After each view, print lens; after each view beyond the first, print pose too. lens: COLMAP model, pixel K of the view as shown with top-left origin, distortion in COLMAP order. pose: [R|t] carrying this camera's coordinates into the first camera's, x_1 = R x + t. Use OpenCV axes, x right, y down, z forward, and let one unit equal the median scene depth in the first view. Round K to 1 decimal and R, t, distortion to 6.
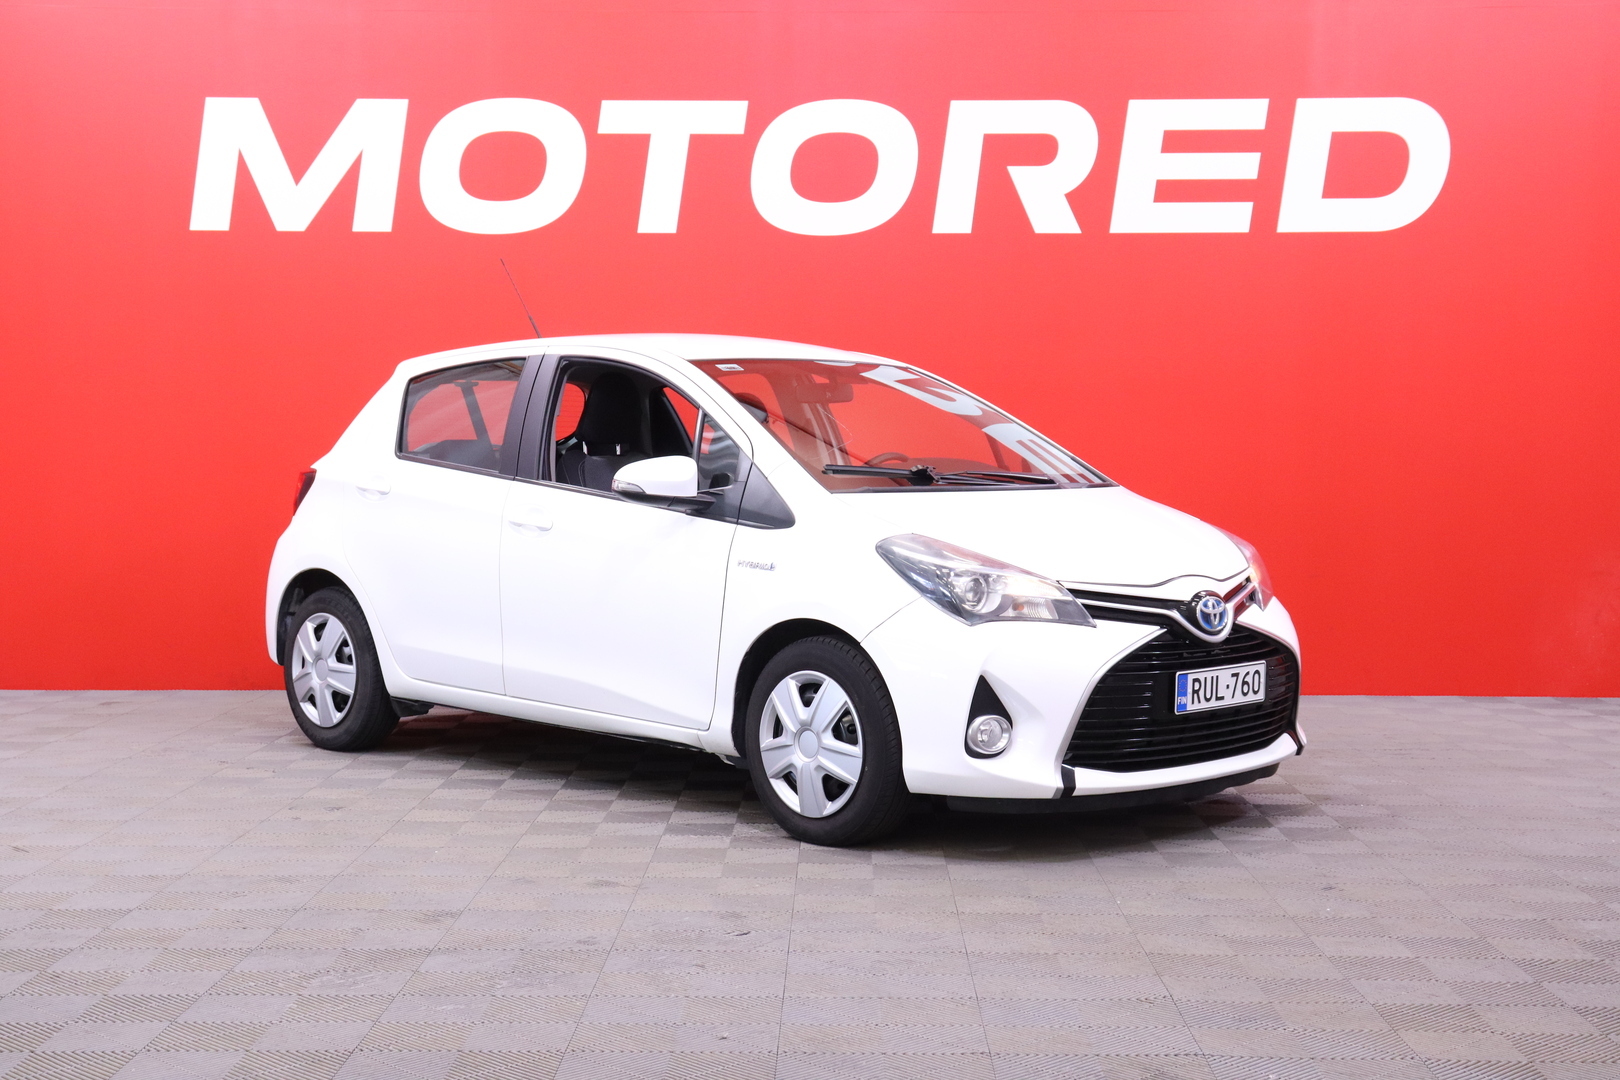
lens RADIAL K [[2200.8, 0, 807.1], [0, 2200.8, 544.4], [0, 0, 1]] dist [0.023958, 0.000000]
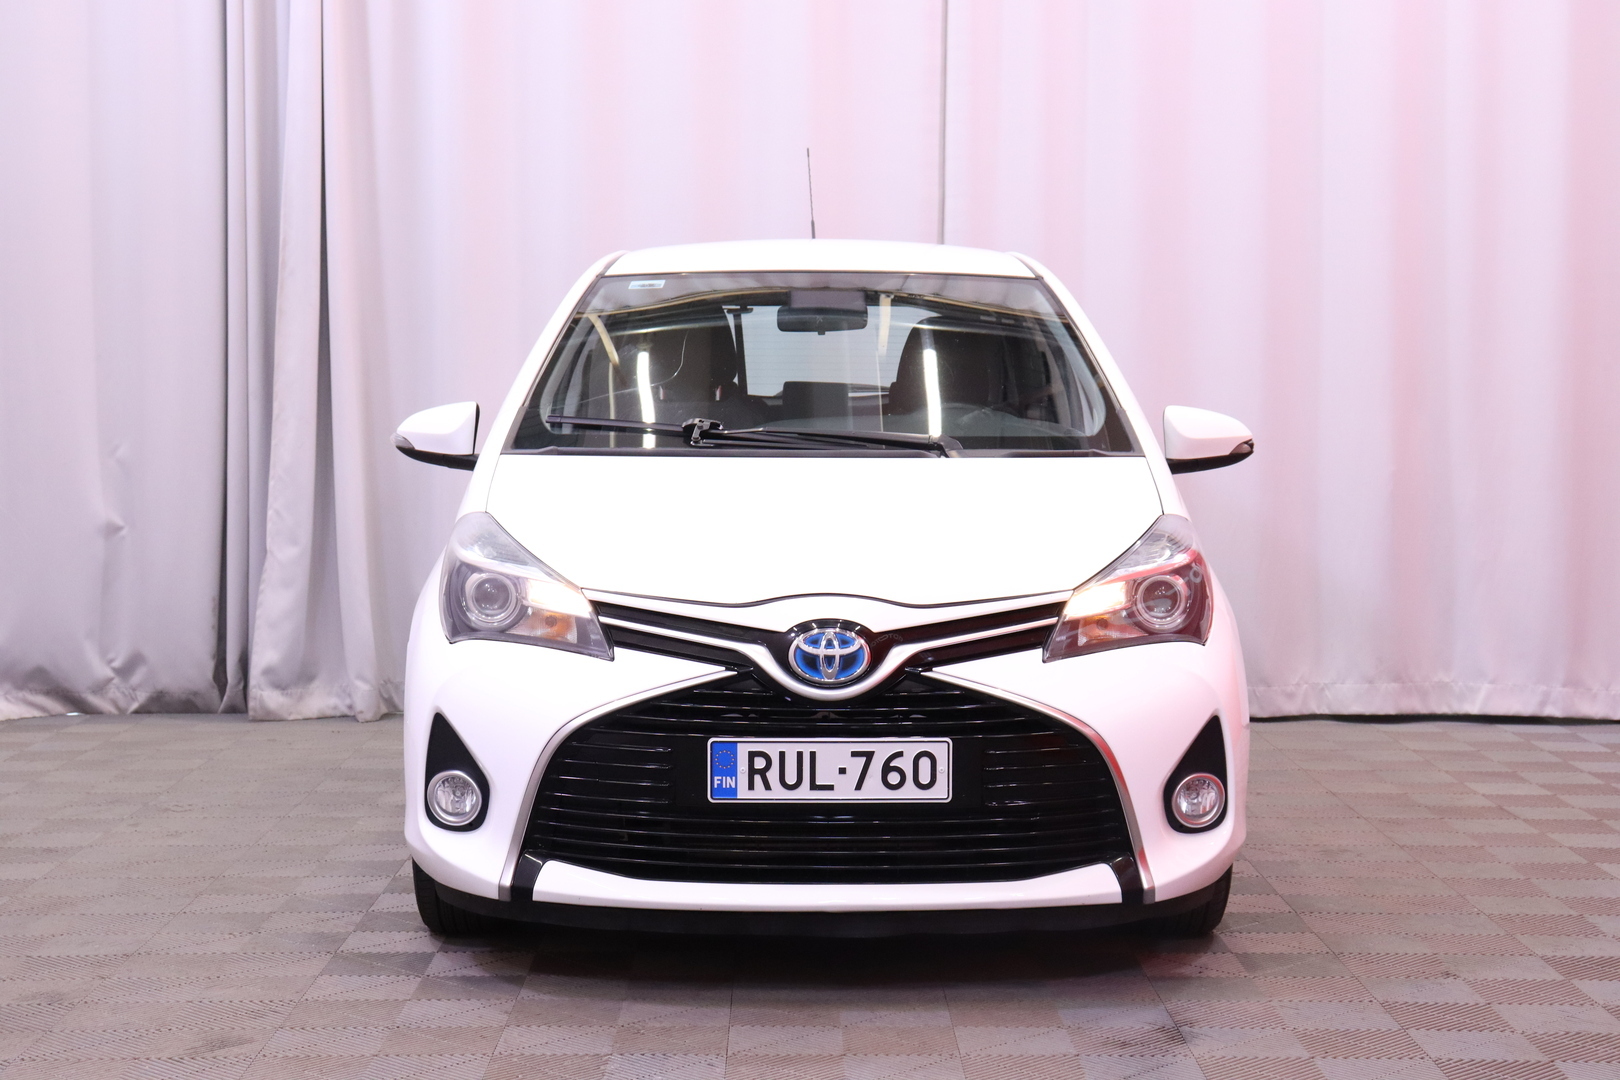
lens RADIAL K [[2690.9, 0, 810.0], [0, 2690.9, 540.1], [0, 0, 1]] dist [0.117057, 0.000000]
pose [[0.714233, 0.046793, -0.698342, 0.739857], [-0.037648, 0.998887, 0.028427, -0.024815], [0.698895, 0.005988, 0.715199, 0.439659]]
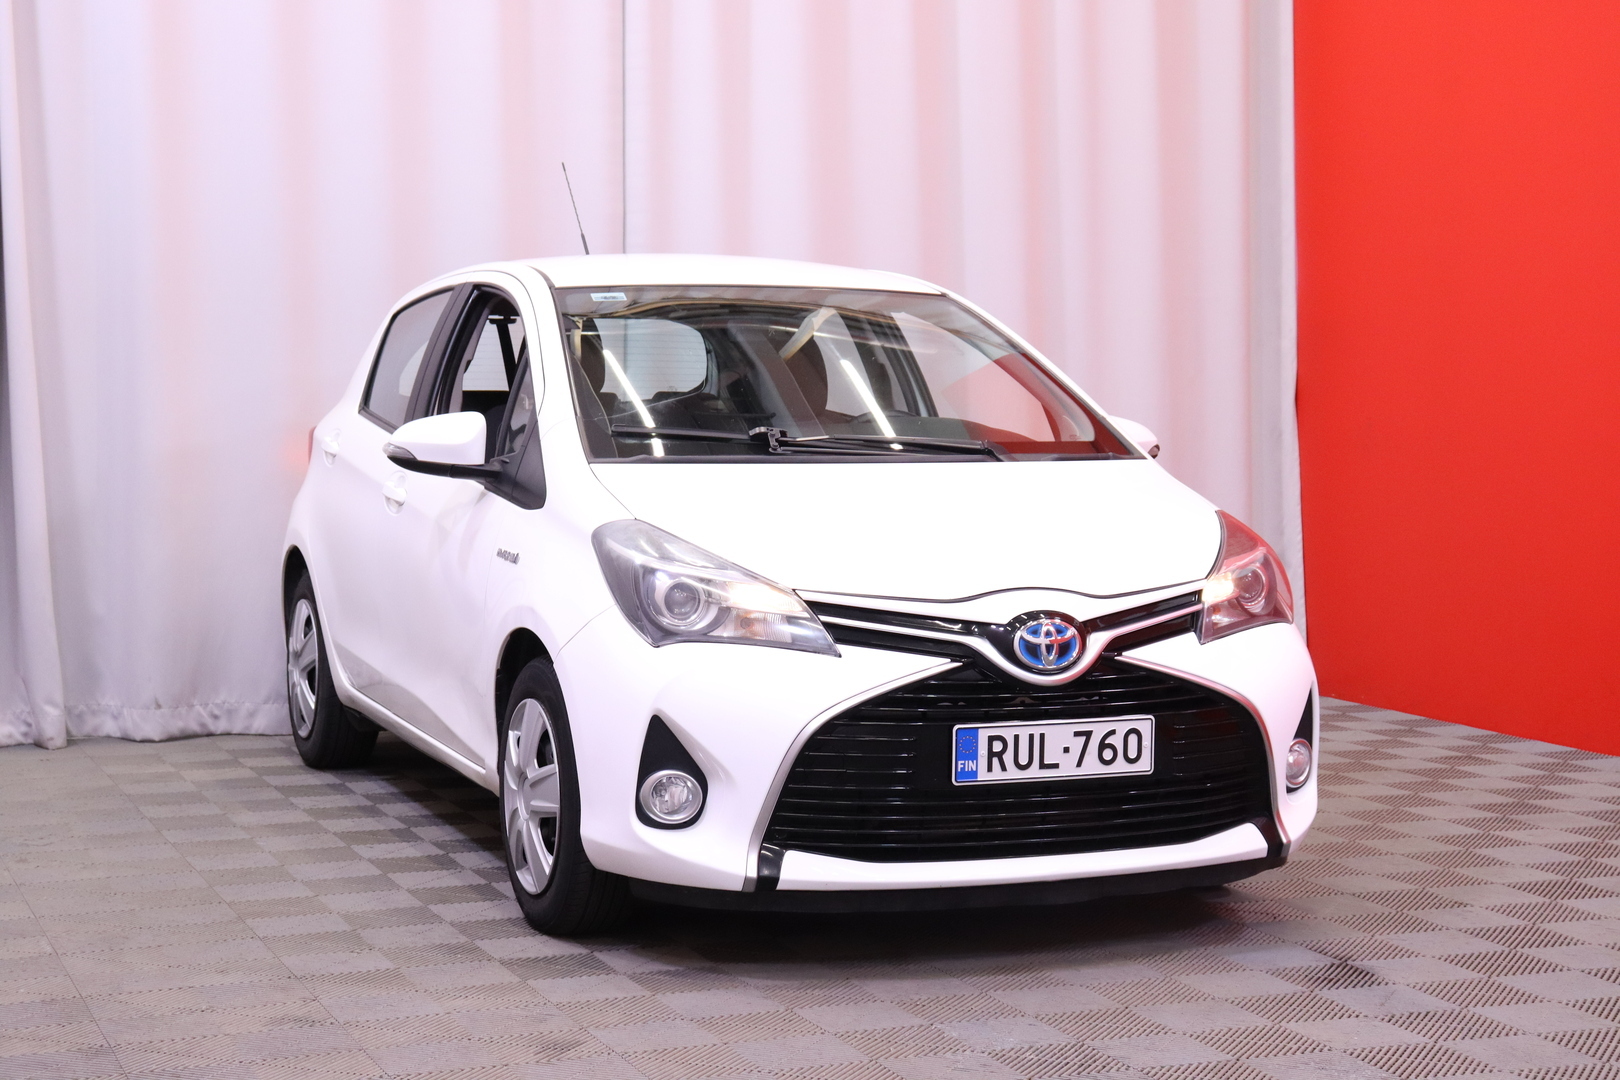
lens RADIAL K [[2690.9, 0, 805.2], [0, 2690.9, 526.1], [0, 0, 1]] dist [0.117057, 0.000000]
pose [[0.919122, 0.025024, -0.393176, 0.455153], [-0.023469, 0.999686, 0.008761, -0.011794], [0.393272, 0.001175, 0.919421, 0.188262]]
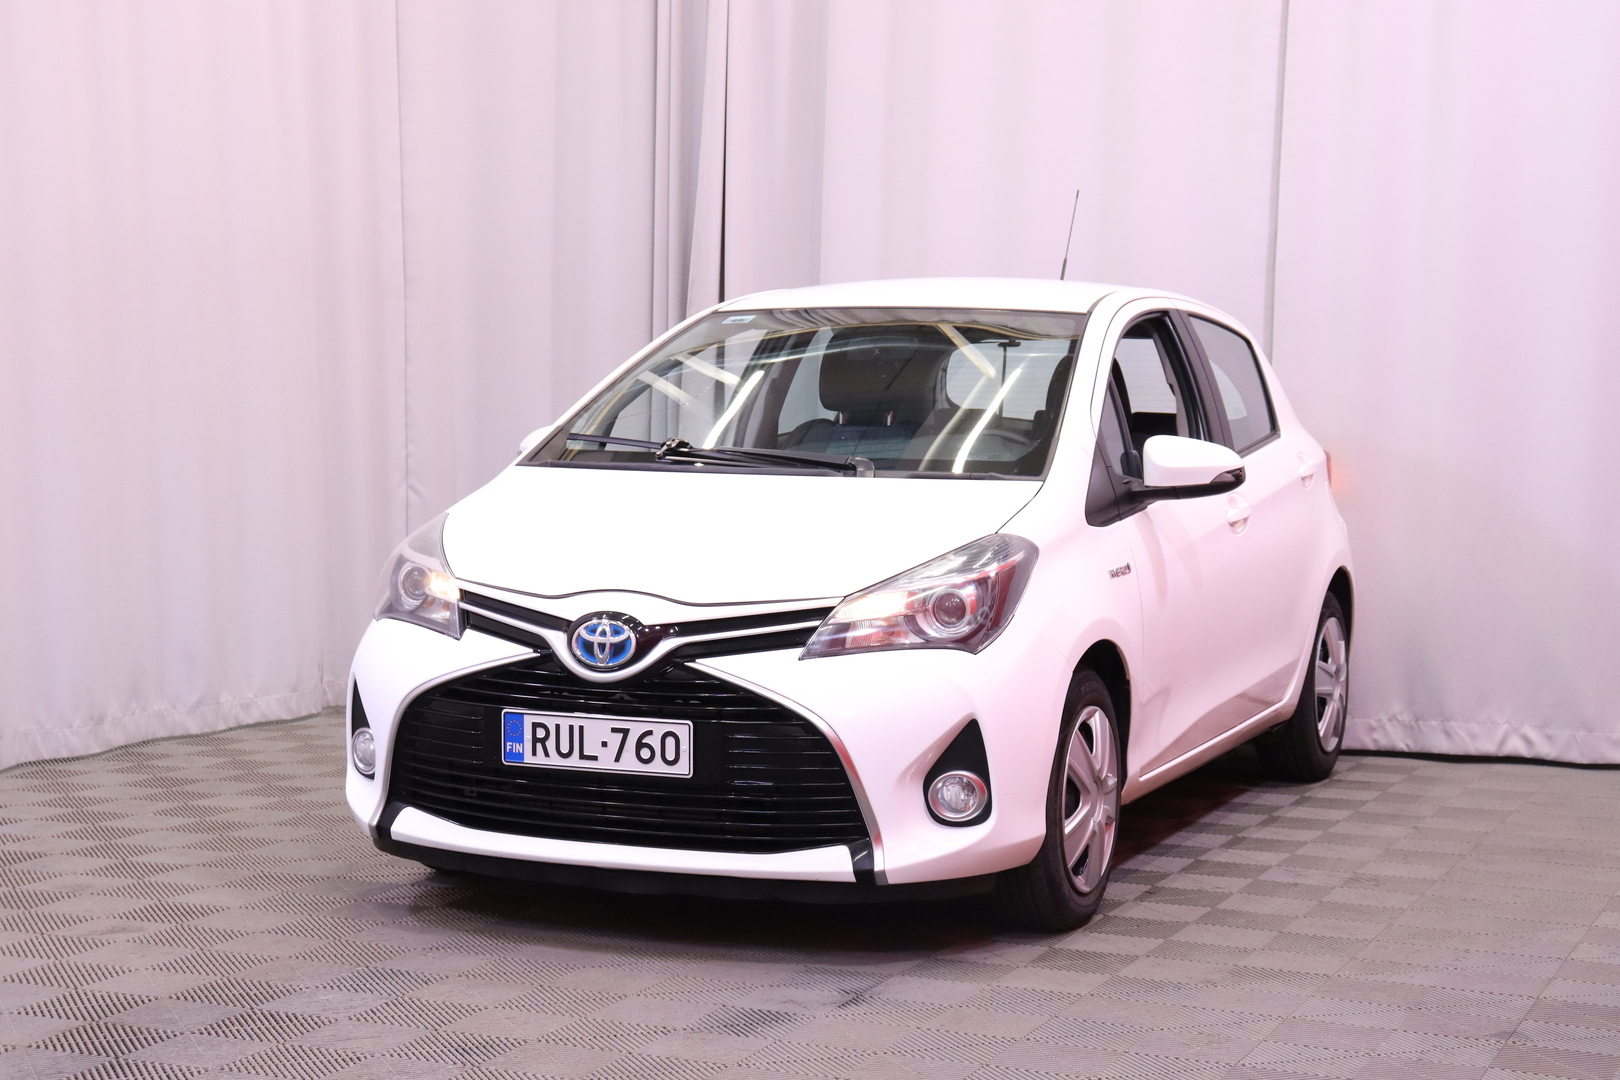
lens RADIAL K [[2690.9, 0, 809.1], [0, 2690.9, 541.3], [0, 0, 1]] dist [0.117057, 0.000000]
pose [[0.376856, 0.057199, -0.924504, 1.058674], [-0.061280, 0.997444, 0.036732, -0.040596], [0.924243, 0.042811, 0.379398, 0.731363]]
